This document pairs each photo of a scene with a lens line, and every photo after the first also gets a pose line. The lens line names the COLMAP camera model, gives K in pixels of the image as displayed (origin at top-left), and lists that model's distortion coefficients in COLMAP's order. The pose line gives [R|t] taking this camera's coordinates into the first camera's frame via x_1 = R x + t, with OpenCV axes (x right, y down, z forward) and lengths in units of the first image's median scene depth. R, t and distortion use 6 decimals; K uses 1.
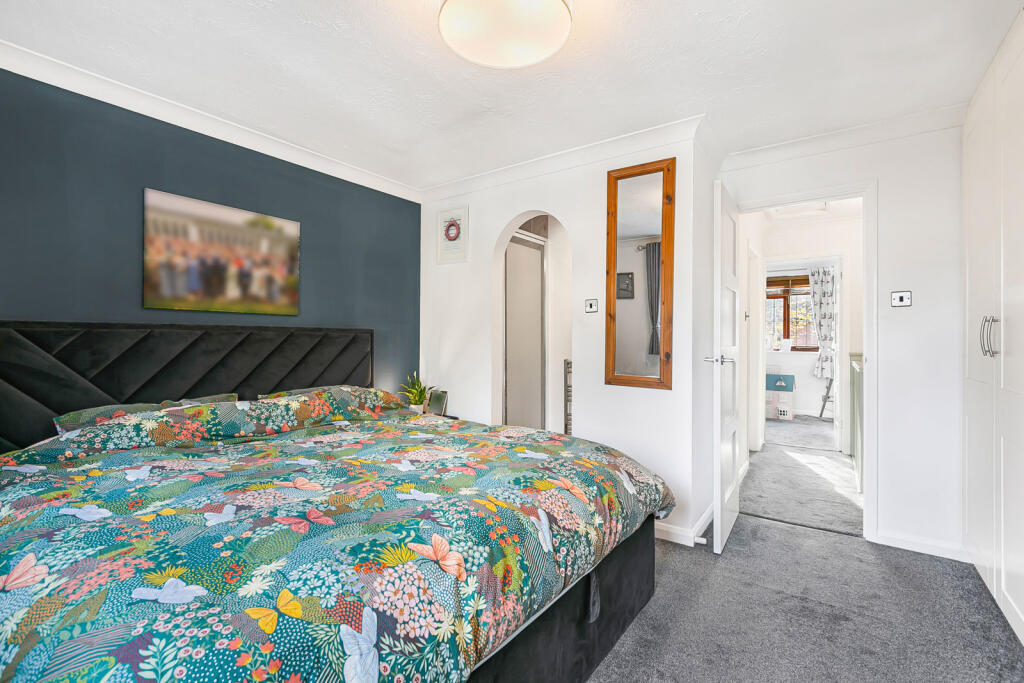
lens RADIAL K [[454.2, 0, 511.9], [0, 454.2, 337.9], [0, 0, 1]] dist [-0.002248, -0.000142]
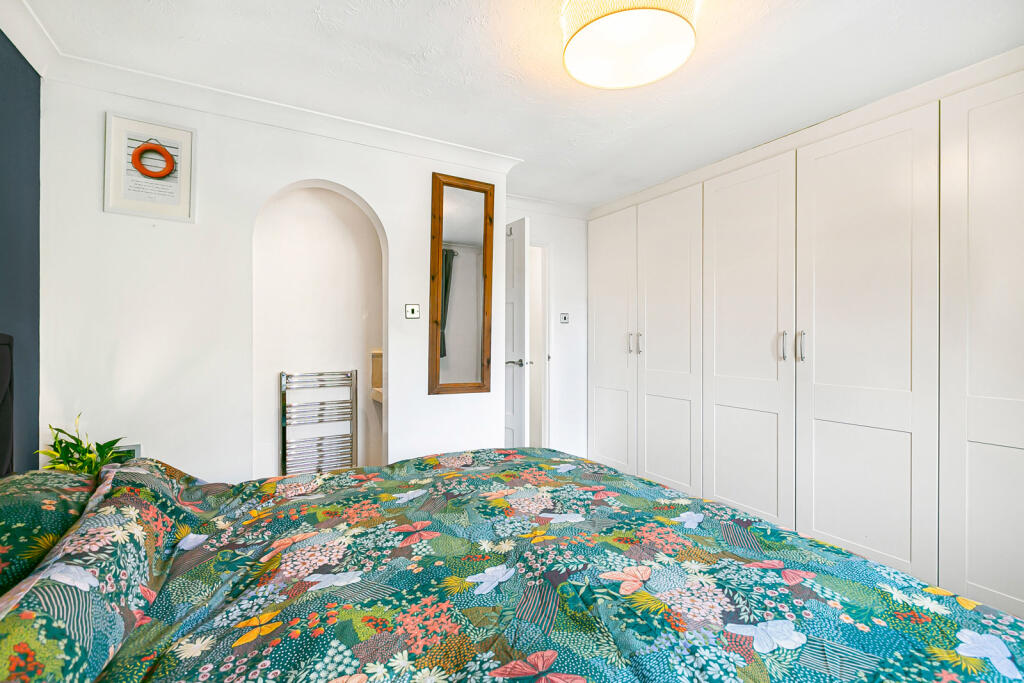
lens RADIAL K [[454.2, 0, 511.8], [0, 454.2, 342.0], [0, 0, 1]] dist [-0.002248, -0.000142]
pose [[0.415661, -0.011912, 0.909441, -0.633278], [-0.003106, 0.999890, 0.014517, -0.024690], [-0.909514, -0.008859, 0.415579, 0.478296]]
